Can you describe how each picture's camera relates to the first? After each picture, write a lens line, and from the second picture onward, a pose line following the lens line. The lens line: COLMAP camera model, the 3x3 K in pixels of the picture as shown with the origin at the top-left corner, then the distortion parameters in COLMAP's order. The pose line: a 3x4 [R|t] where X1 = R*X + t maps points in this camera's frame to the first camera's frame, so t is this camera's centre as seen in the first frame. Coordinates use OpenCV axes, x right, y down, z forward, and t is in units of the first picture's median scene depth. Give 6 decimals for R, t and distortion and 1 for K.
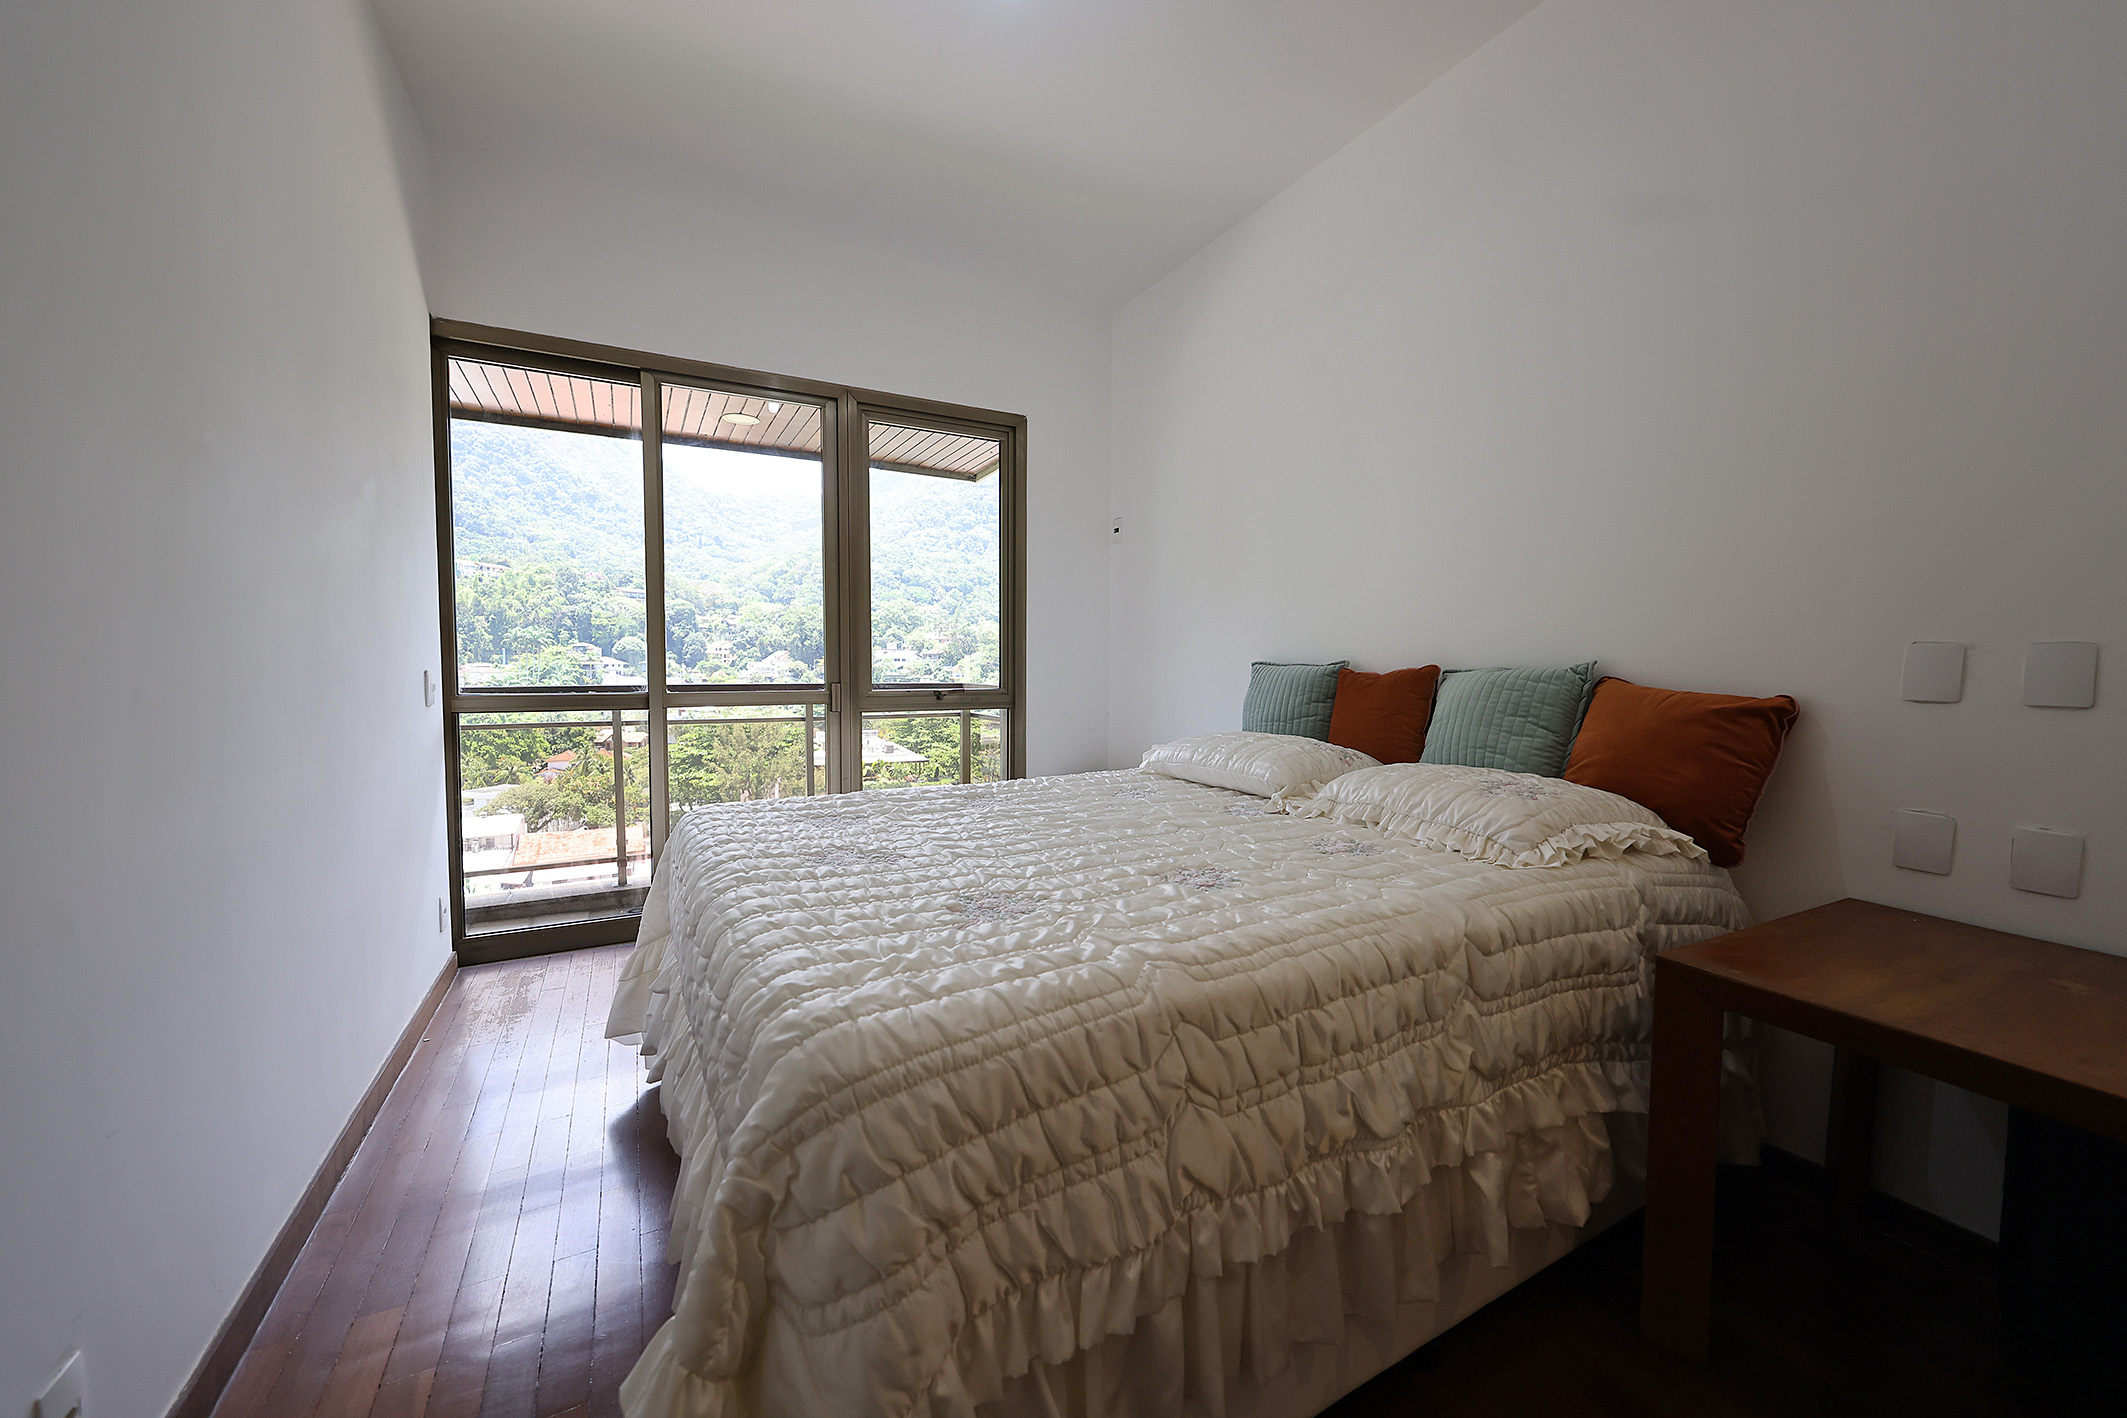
lens RADIAL K [[793.7, 0, 1064.3], [0, 793.7, 712.7], [0, 0, 1]] dist [0.000714, 0.000084]
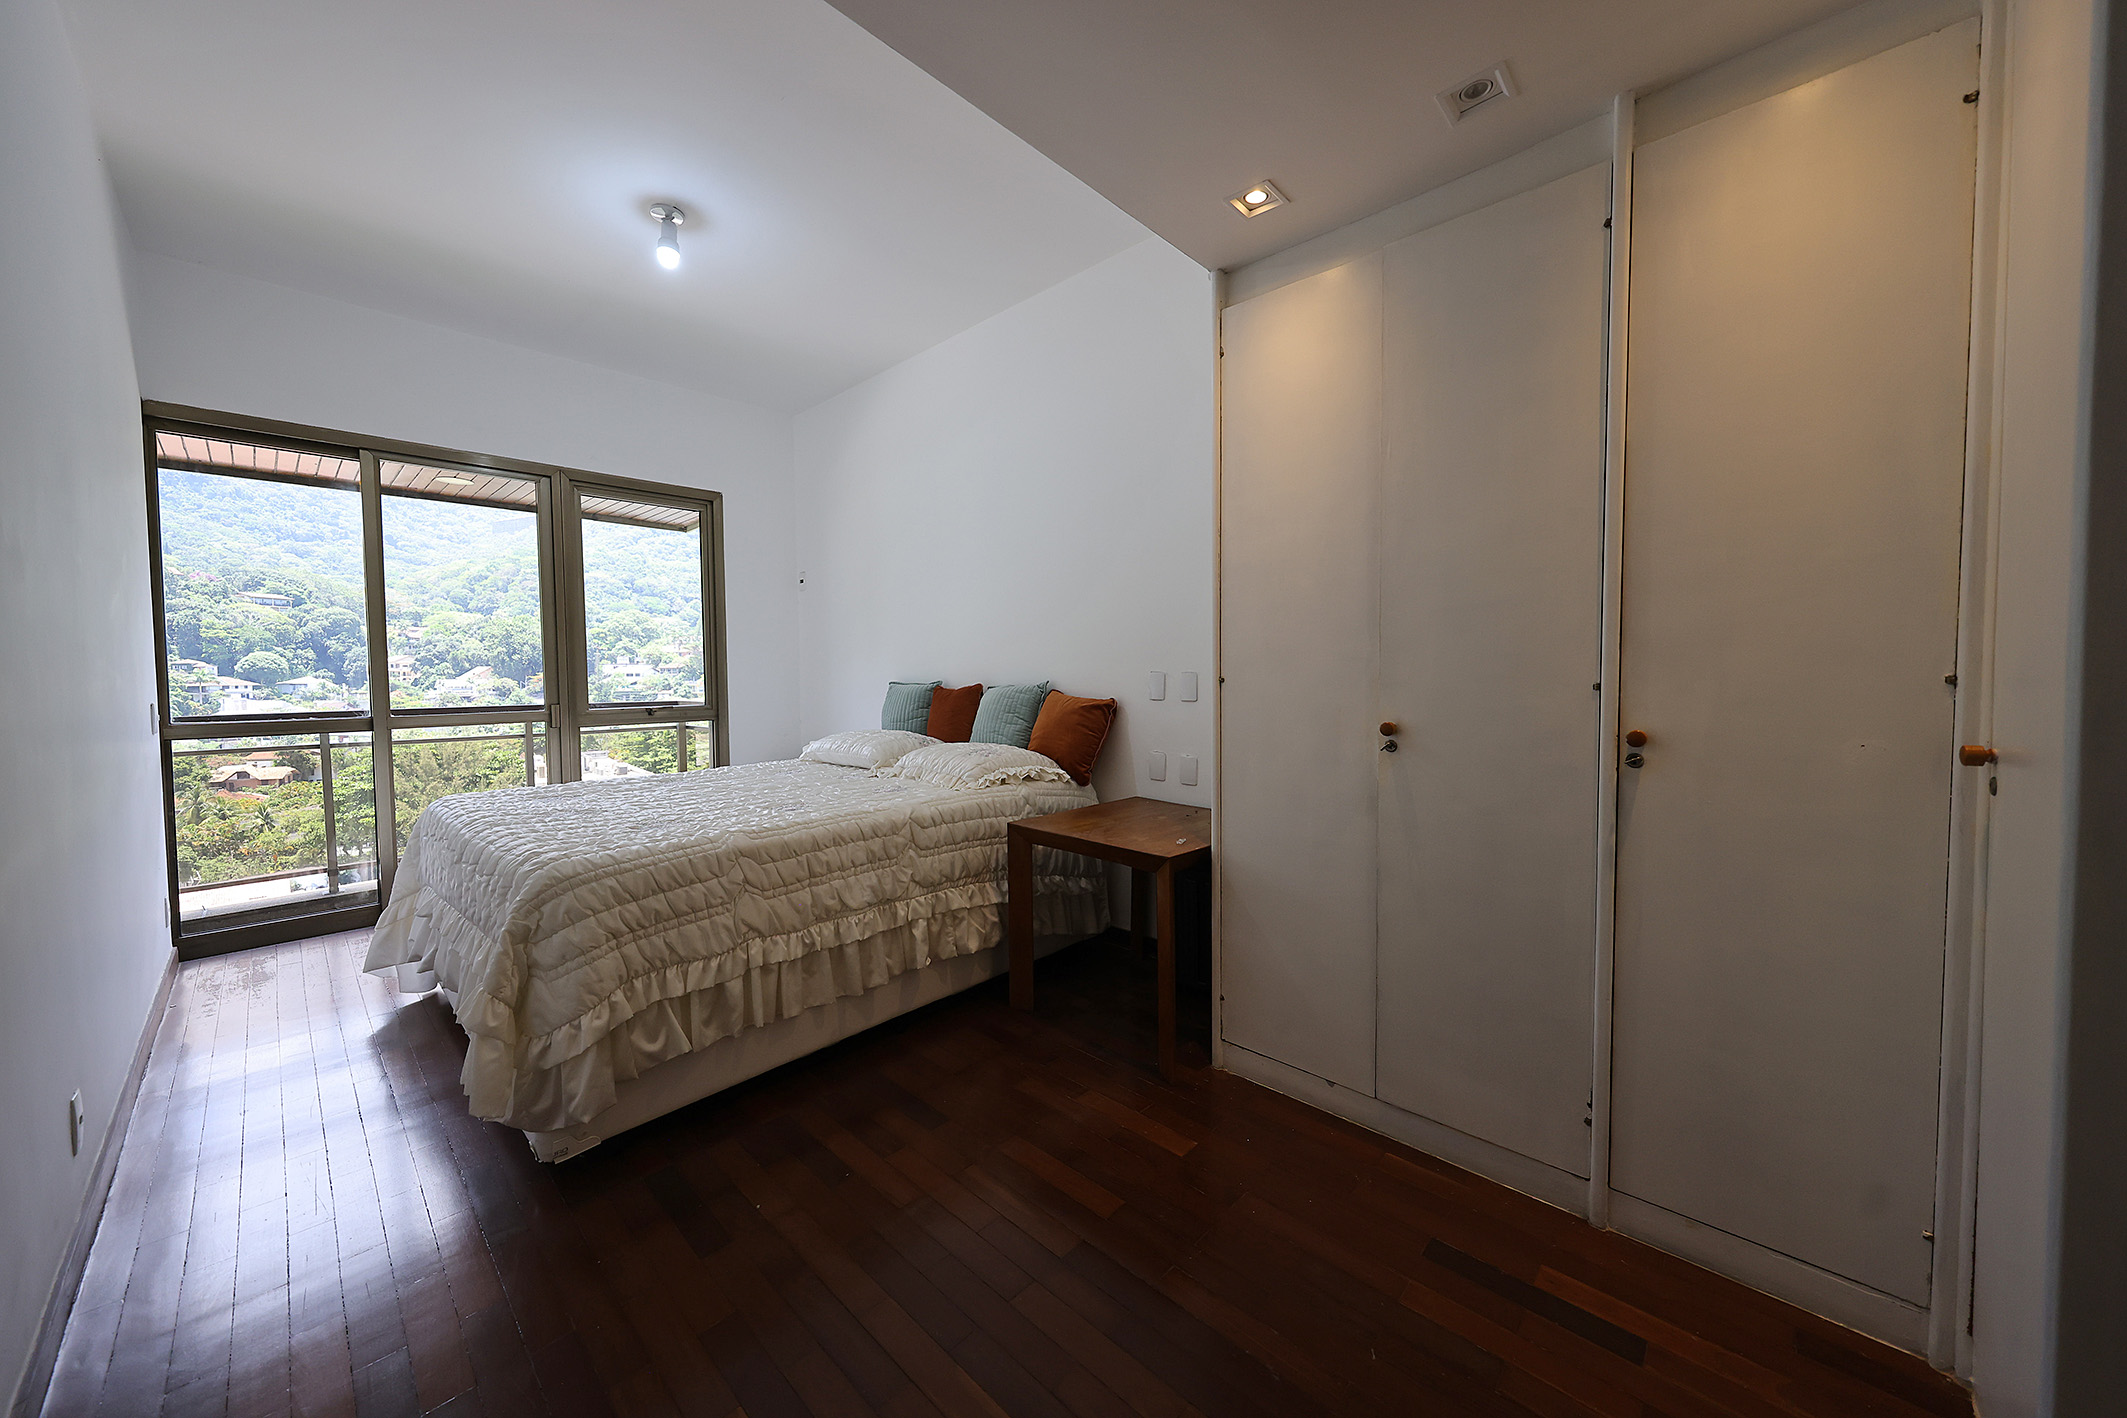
lens RADIAL K [[746.5, 0, 1067.7], [0, 746.5, 704.6], [0, 0, 1]] dist [-0.003174, 0.000045]
pose [[0.947879, -0.029000, 0.317309, 0.225593], [0.035518, 0.999260, -0.014773, 0.019379], [-0.316645, 0.025273, 0.948207, -0.791301]]
